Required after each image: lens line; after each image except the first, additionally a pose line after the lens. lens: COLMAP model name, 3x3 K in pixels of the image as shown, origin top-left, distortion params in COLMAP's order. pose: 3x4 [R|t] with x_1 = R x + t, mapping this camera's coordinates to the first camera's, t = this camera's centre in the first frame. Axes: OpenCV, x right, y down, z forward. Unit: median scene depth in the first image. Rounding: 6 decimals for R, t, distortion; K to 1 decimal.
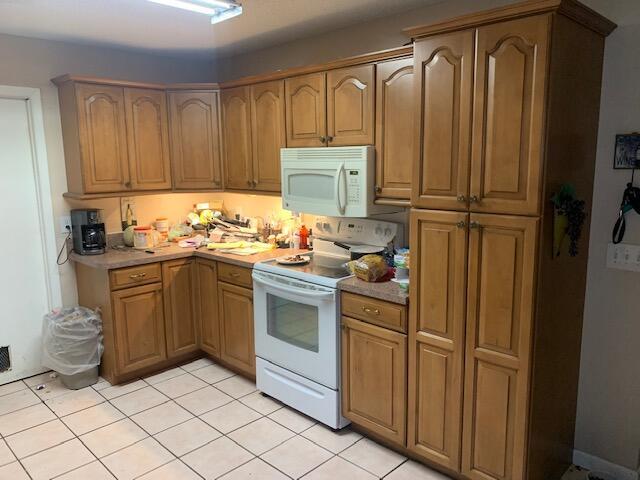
lens RADIAL K [[482.8, 0, 319.6], [0, 482.8, 238.8], [0, 0, 1]] dist [0.009923, -0.034854]
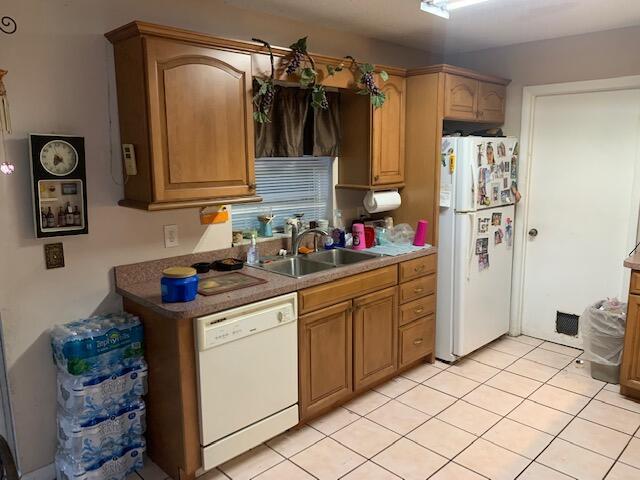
lens RADIAL K [[482.8, 0, 319.5], [0, 482.8, 239.2], [0, 0, 1]] dist [0.009923, -0.034854]
pose [[-0.017149, 0.178022, -0.983877, 0.453235], [-0.153207, 0.971933, 0.178531, -0.062656], [0.988045, 0.153798, 0.010607, 0.391416]]
